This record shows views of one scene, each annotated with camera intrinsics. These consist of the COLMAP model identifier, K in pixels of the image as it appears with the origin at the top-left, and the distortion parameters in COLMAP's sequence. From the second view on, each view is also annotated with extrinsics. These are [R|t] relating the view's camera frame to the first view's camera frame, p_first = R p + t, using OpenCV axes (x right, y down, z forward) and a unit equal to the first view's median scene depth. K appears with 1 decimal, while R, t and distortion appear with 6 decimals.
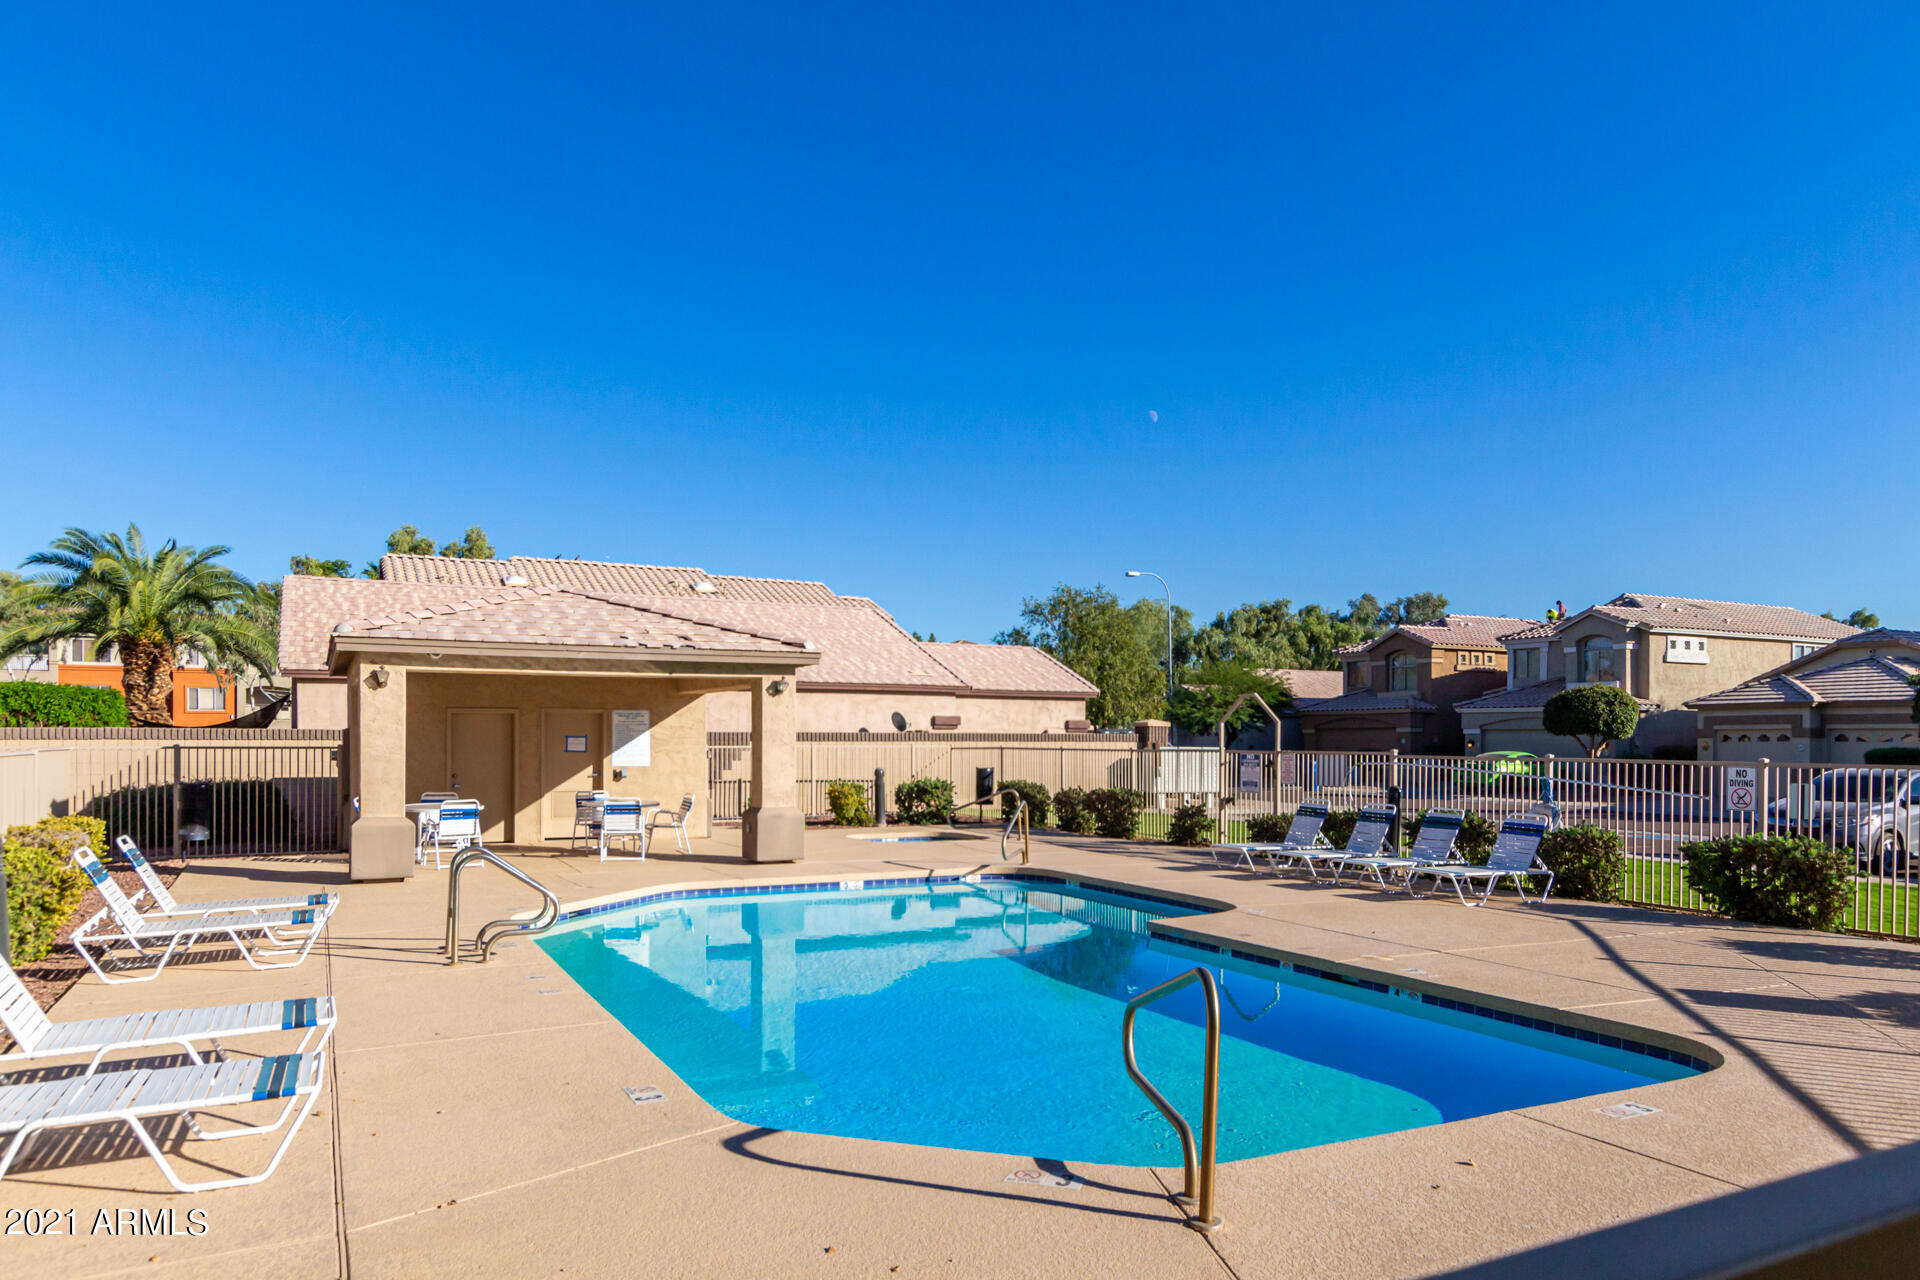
lens RADIAL K [[1237.1, 0, 971.1], [0, 1237.1, 709.6], [0, 0, 1]] dist [0.000718, 0.001181]
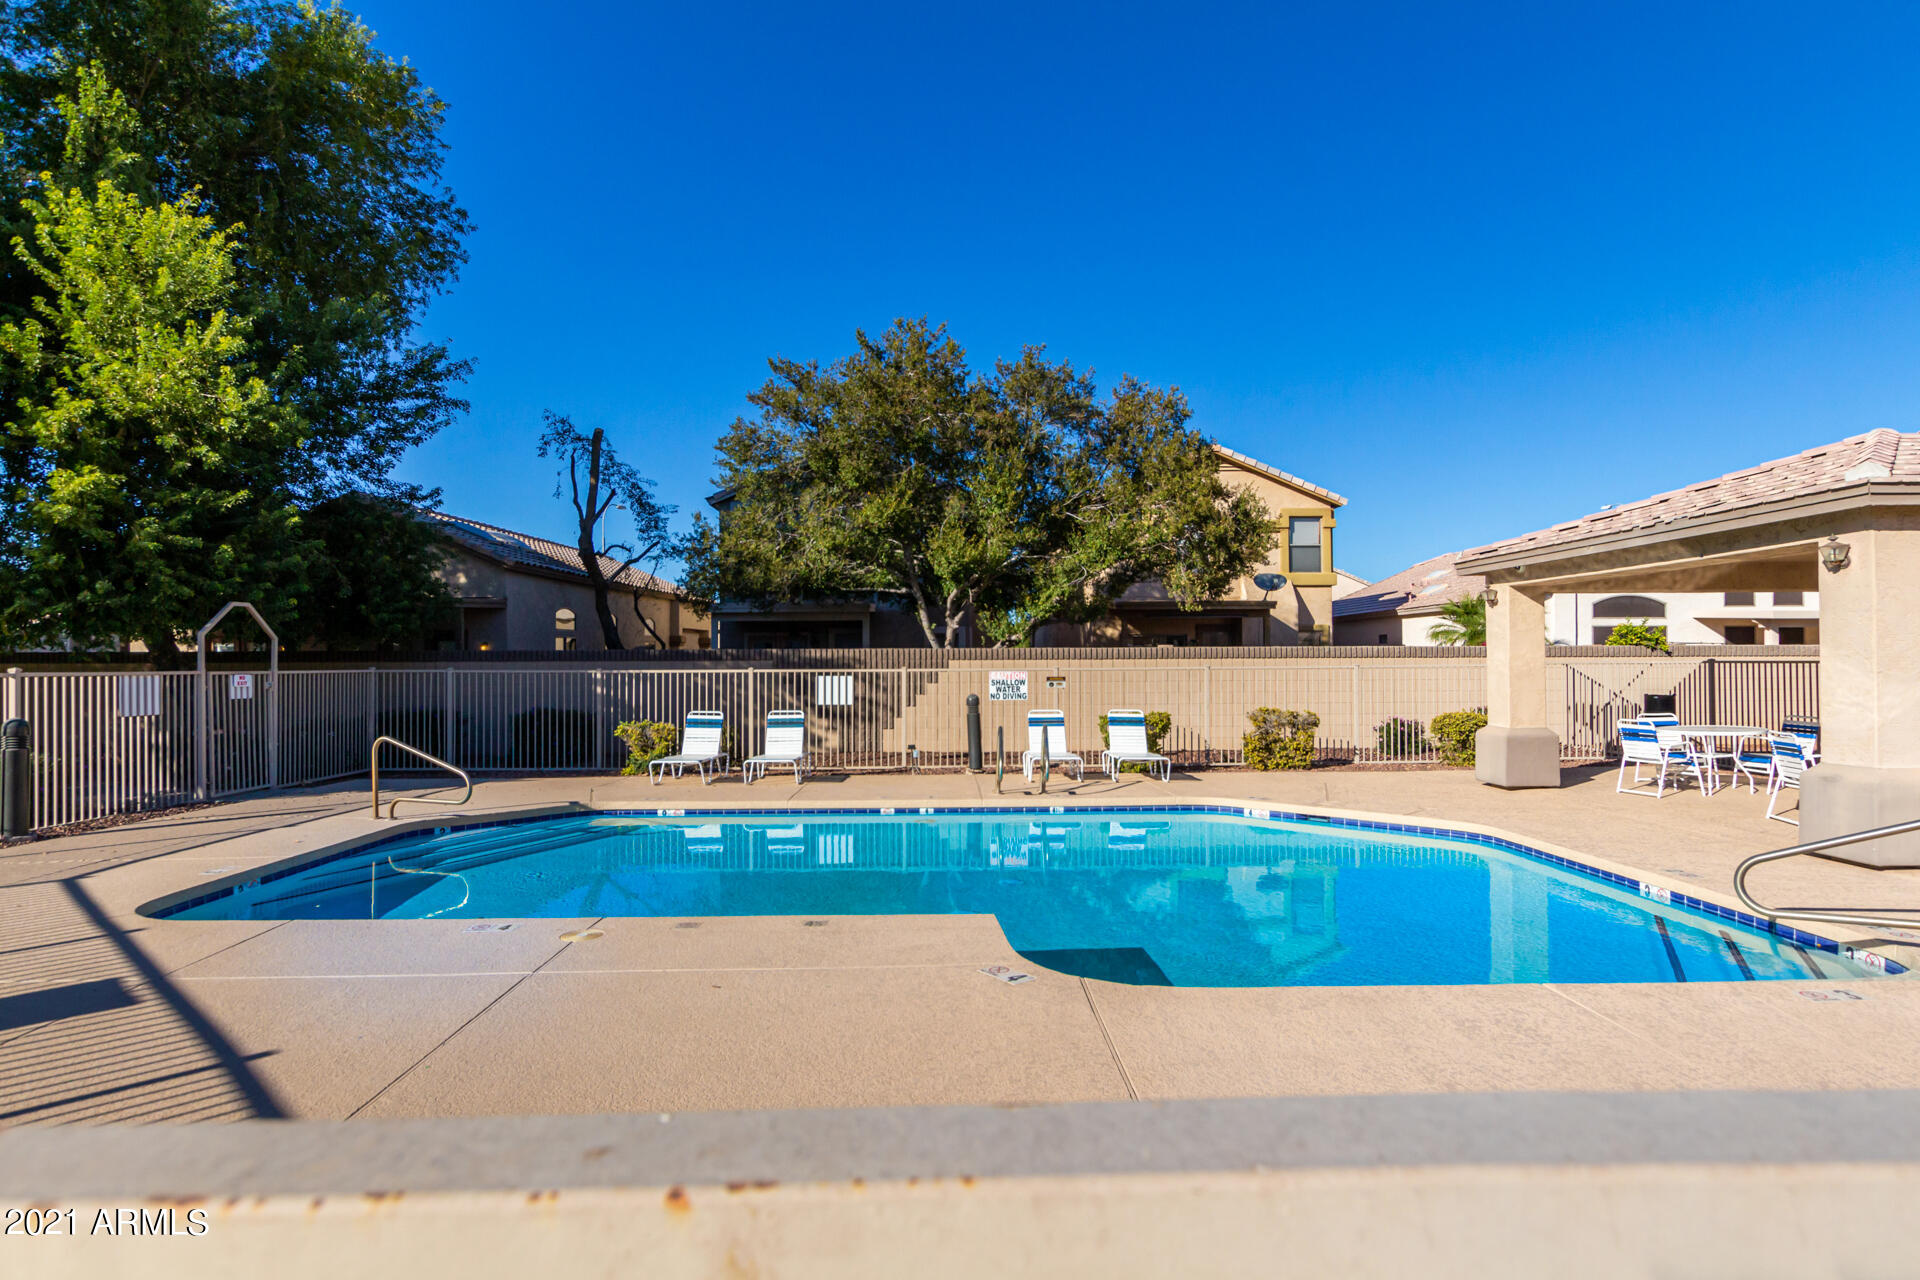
lens RADIAL K [[1007.2, 0, 960.0], [0, 1007.2, 640.0], [0, 0, 1]] dist [0.001696, 0.000162]
pose [[-0.438318, -0.019762, -0.898603, 0.446677], [0.027093, 0.999013, -0.035186, 0.026708], [0.898411, -0.039769, -0.437350, 0.838943]]
